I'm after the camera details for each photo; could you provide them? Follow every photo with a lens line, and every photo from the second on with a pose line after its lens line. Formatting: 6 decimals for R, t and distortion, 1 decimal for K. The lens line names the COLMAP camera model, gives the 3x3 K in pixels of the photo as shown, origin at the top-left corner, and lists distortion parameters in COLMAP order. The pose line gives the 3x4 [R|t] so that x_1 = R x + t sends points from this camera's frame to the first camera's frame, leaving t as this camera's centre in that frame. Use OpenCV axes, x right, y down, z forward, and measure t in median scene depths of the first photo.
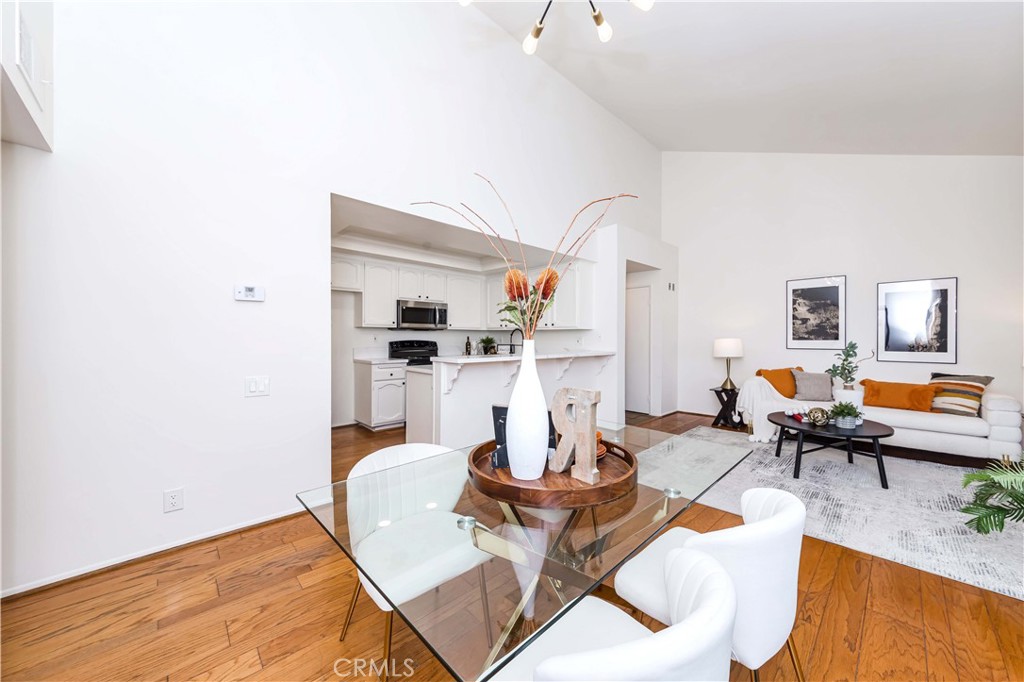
lens RADIAL K [[367.3, 0, 534.2], [0, 367.3, 339.3], [0, 0, 1]] dist [-0.002342, 0.000965]
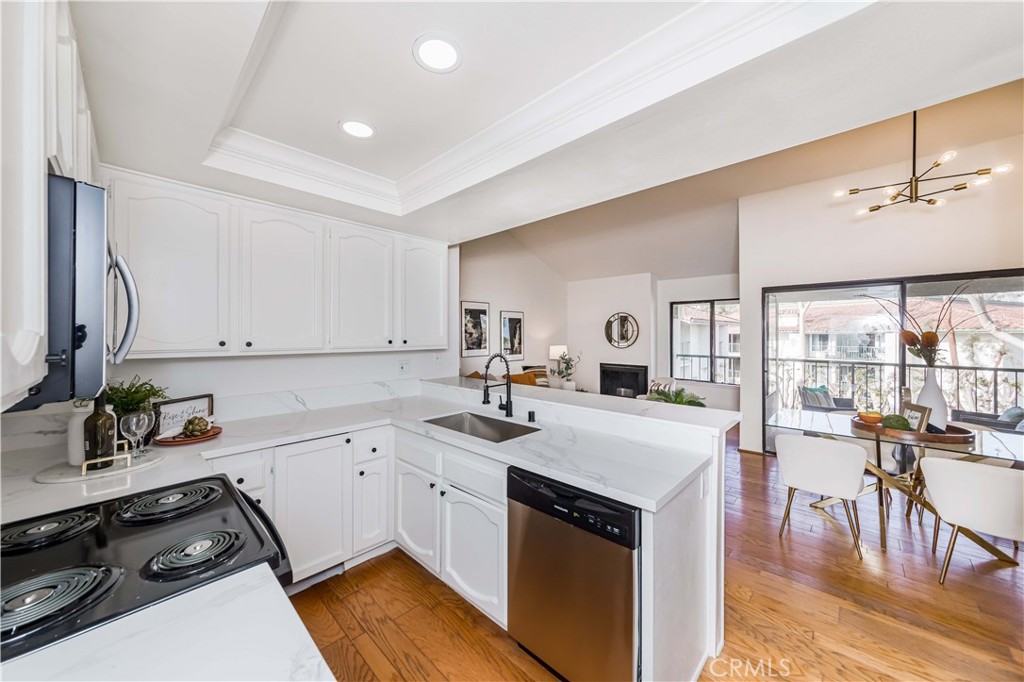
lens RADIAL K [[367.3, 0, 506.9], [0, 367.3, 334.8], [0, 0, 1]] dist [-0.002342, 0.000965]
pose [[-0.014687, -0.005415, 0.999877, -0.504938], [0.006164, 0.999966, 0.005506, -0.052821], [-0.999873, 0.006245, -0.014653, 0.855418]]
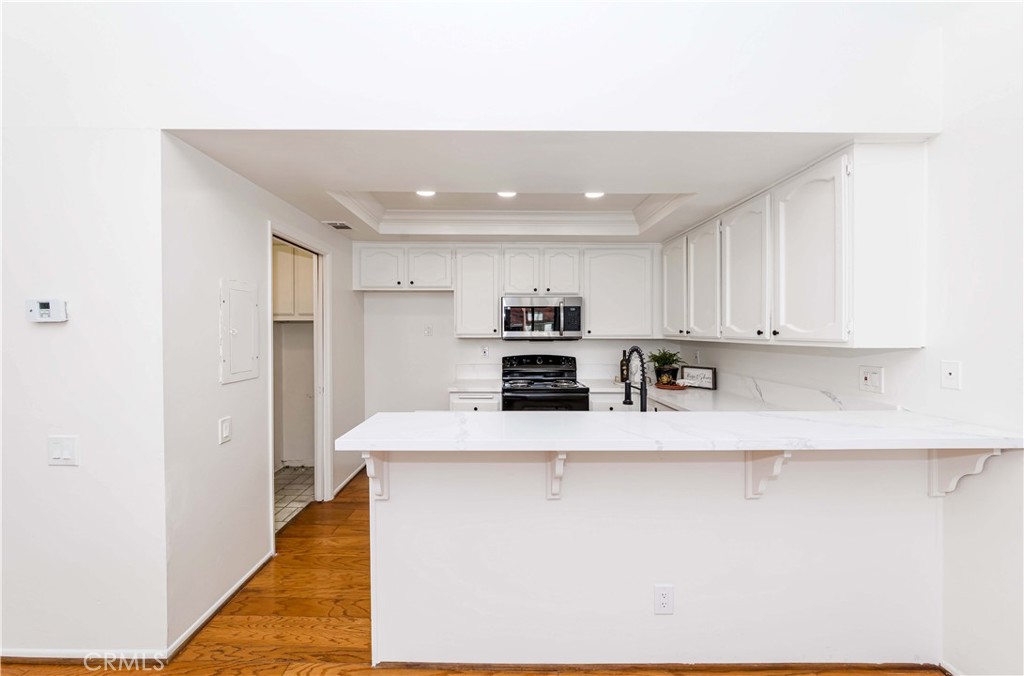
lens RADIAL K [[381.1, 0, 502.6], [0, 381.1, 333.6], [0, 0, 1]] dist [-0.006037, 0.000350]
pose [[0.707854, -0.002404, -0.706355, 0.133070], [0.000414, 0.999995, -0.002989, -0.037803], [0.706359, 0.001824, 0.707852, 0.501948]]
